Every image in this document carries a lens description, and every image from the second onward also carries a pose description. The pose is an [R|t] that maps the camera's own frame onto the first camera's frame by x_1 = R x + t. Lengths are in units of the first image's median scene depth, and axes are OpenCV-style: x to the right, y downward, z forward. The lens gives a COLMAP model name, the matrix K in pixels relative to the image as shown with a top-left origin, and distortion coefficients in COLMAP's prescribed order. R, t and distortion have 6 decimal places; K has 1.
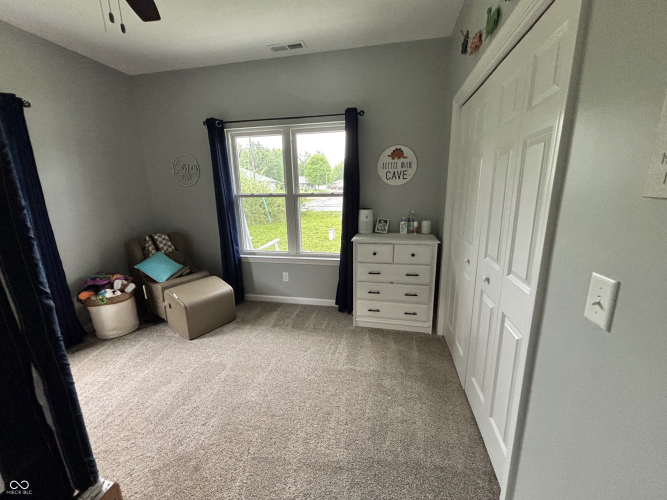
lens RADIAL K [[267.3, 0, 333.5], [0, 267.3, 250.0], [0, 0, 1]] dist [0.001862, -0.004576]
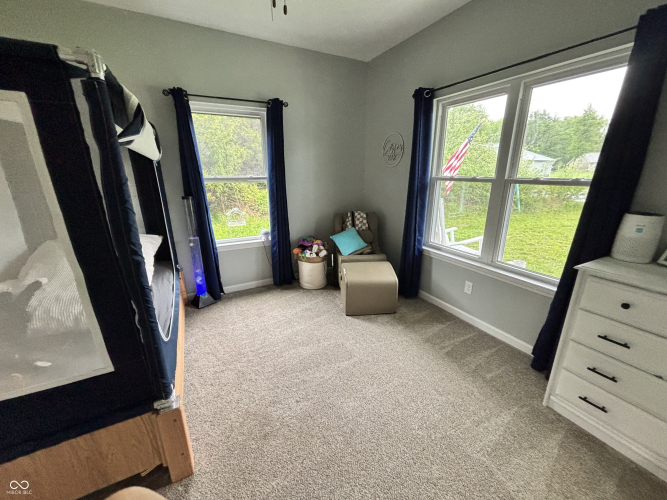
lens RADIAL K [[267.3, 0, 333.5], [0, 267.3, 250.0], [0, 0, 1]] dist [0.001862, -0.004576]
pose [[0.636229, 0.232662, -0.735582, 0.128652], [-0.181299, 0.971832, 0.150575, -0.055672], [0.749895, 0.037560, 0.660489, 0.219401]]
